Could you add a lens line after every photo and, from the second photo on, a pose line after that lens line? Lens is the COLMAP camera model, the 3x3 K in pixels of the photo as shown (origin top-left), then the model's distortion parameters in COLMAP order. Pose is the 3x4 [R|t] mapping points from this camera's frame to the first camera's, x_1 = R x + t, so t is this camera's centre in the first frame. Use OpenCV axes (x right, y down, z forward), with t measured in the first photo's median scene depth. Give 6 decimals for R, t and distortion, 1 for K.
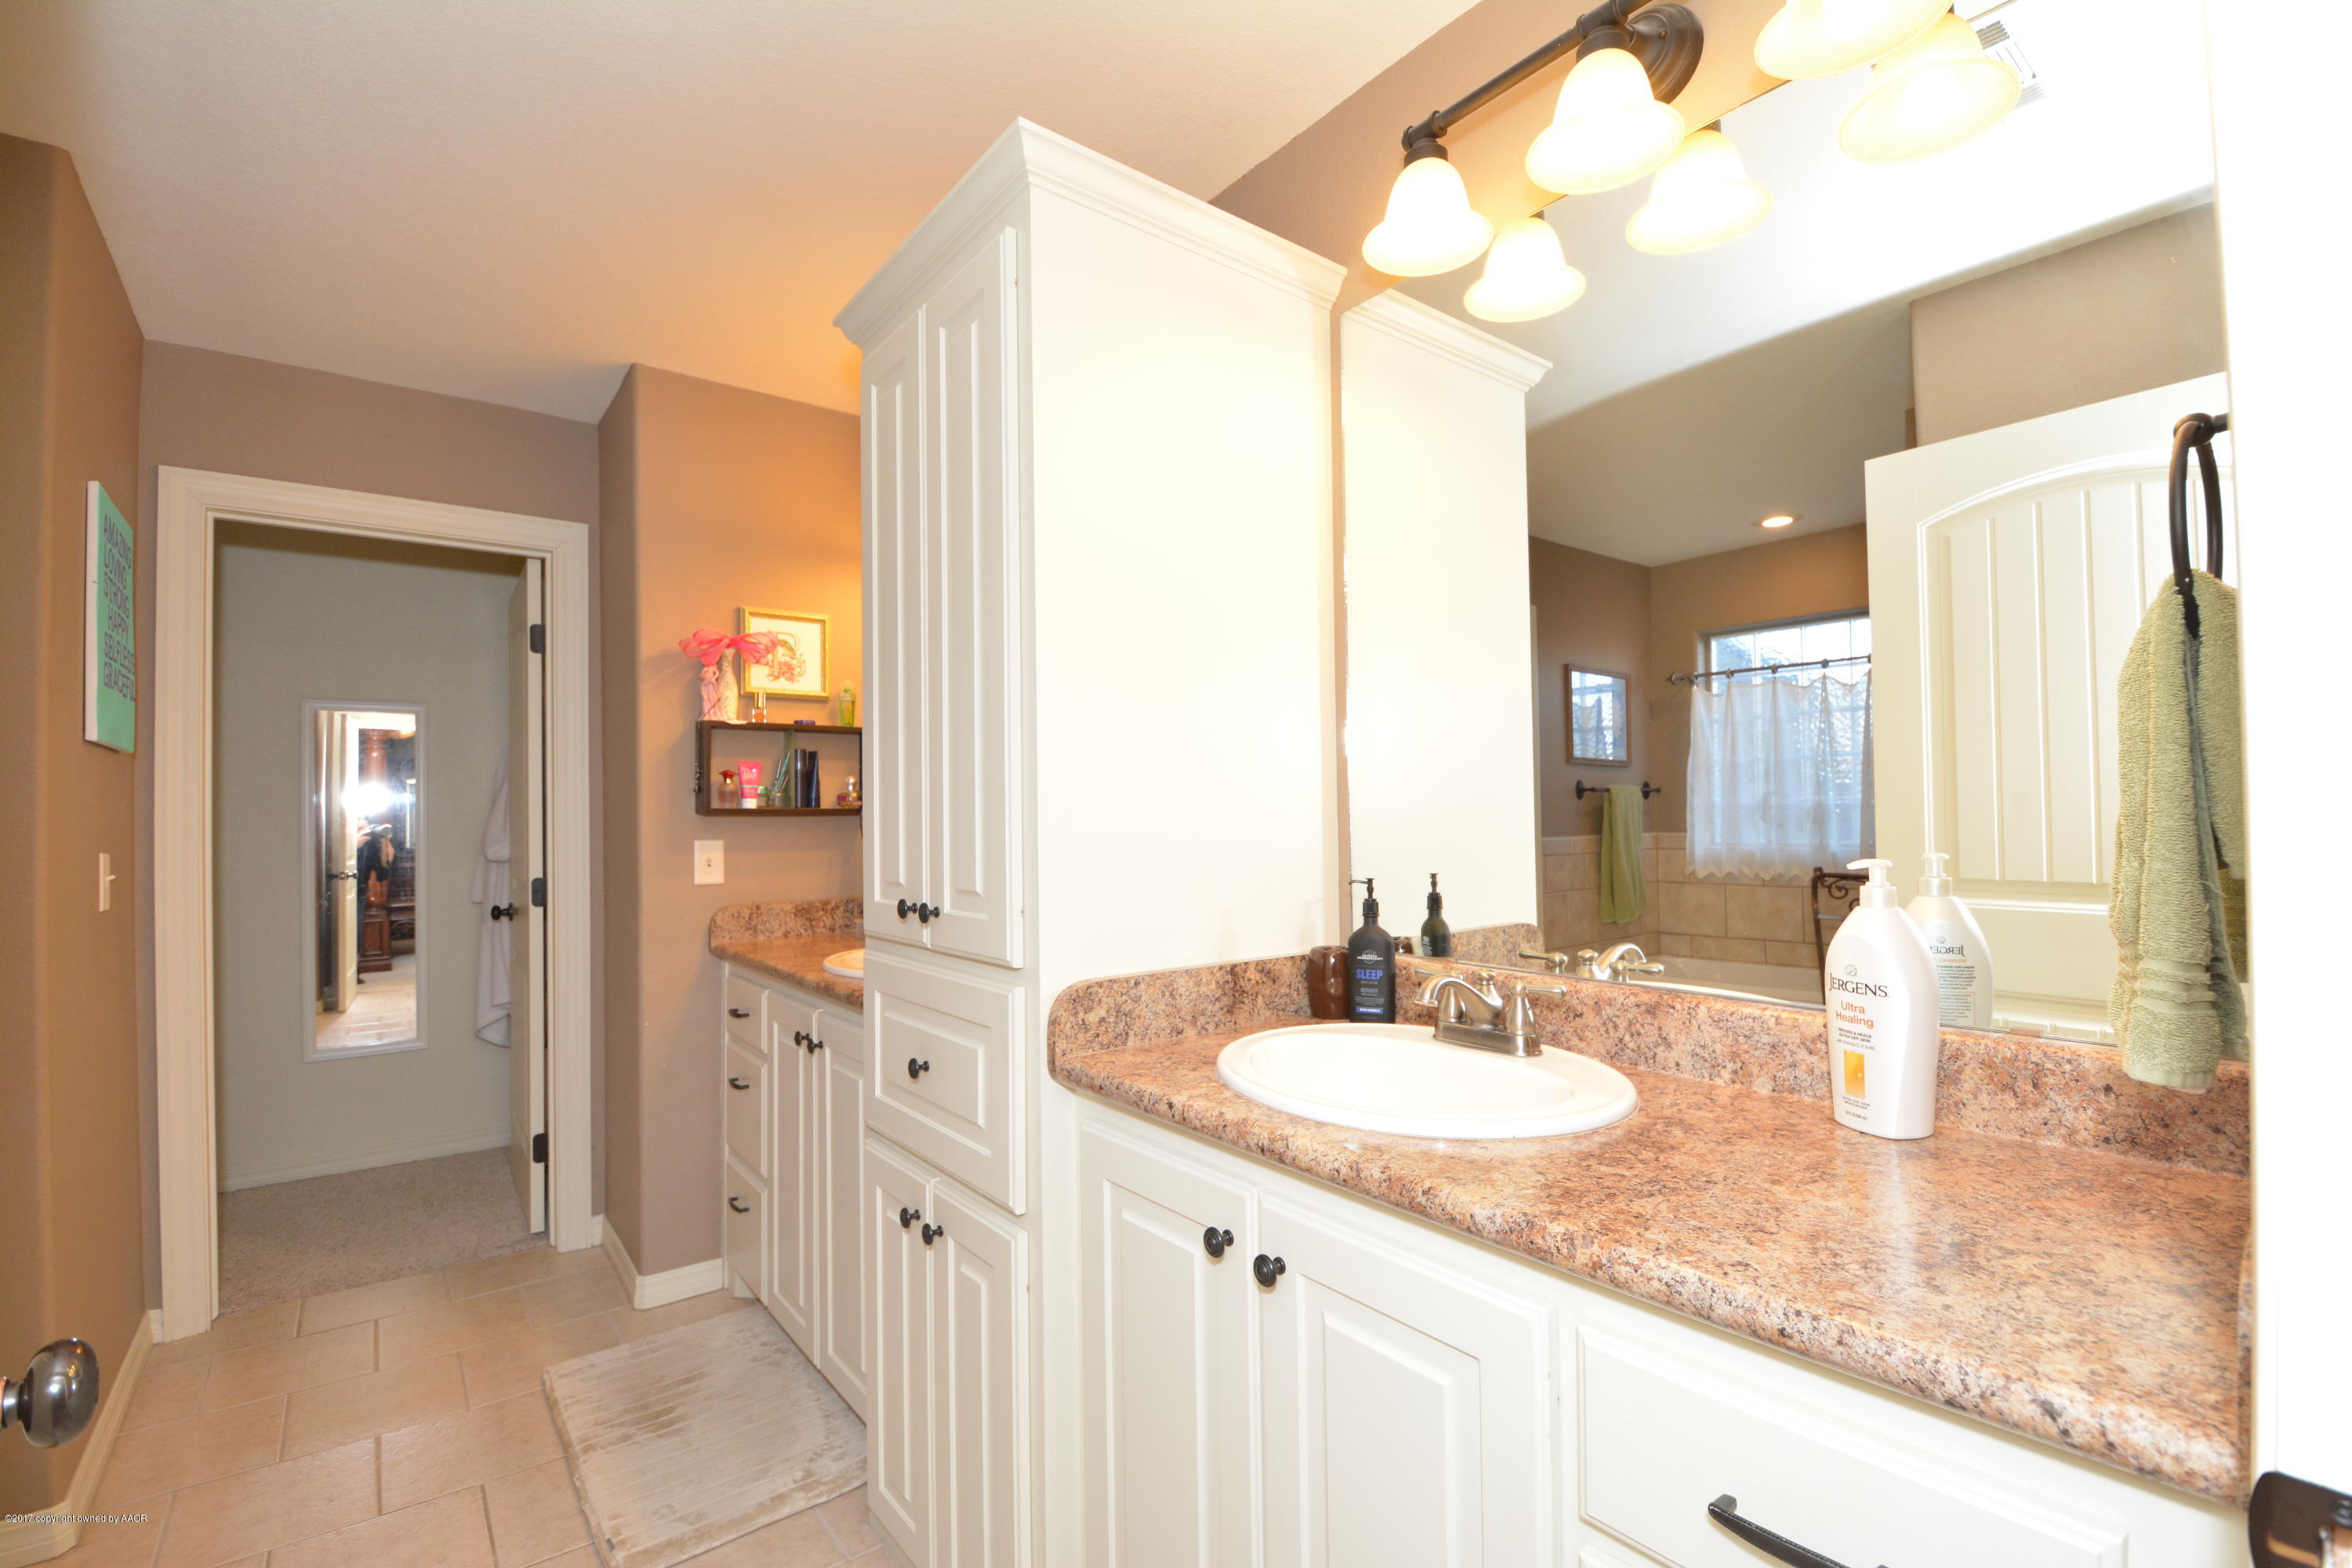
lens RADIAL K [[1025.1, 0, 1182.0], [0, 1025.1, 796.9], [0, 0, 1]] dist [0.015270, -0.021671]
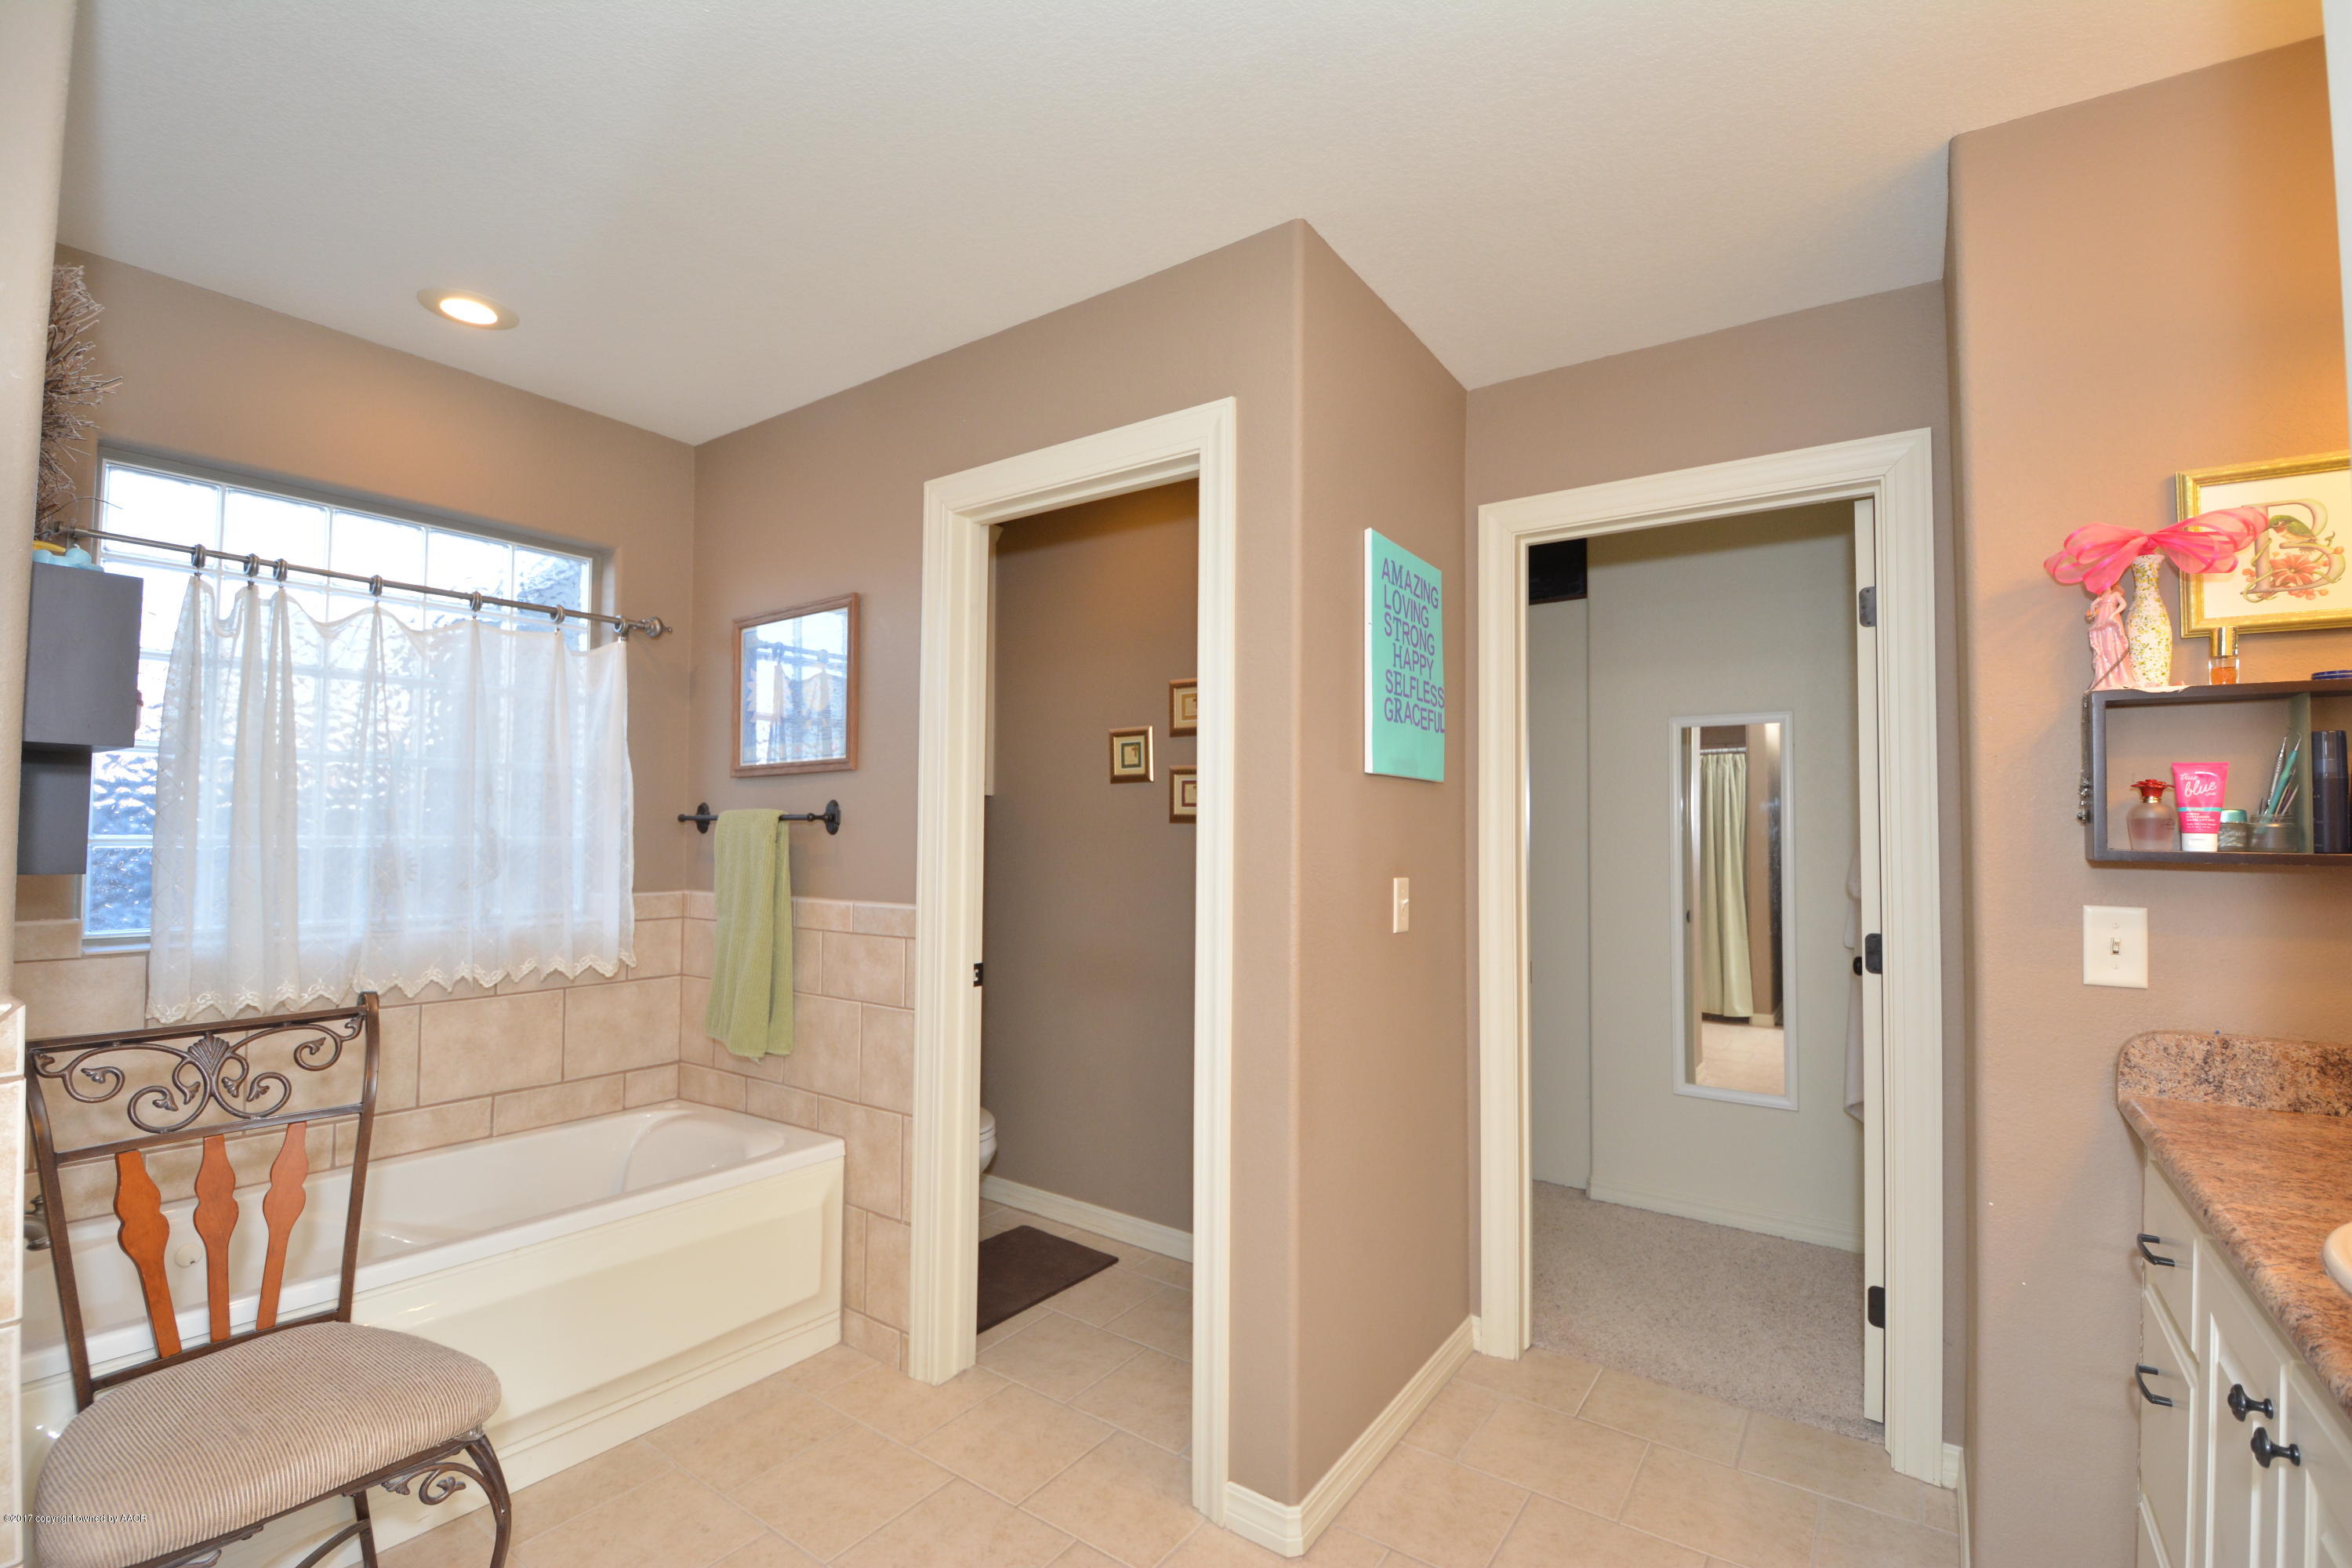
lens RADIAL K [[1025.1, 0, 1182.0], [0, 1025.1, 796.9], [0, 0, 1]] dist [0.015270, -0.021671]
pose [[0.289656, -0.013017, -0.957042, -0.076310], [0.005467, 0.999914, -0.011945, -0.013414], [0.957115, -0.001772, 0.289702, 0.356743]]
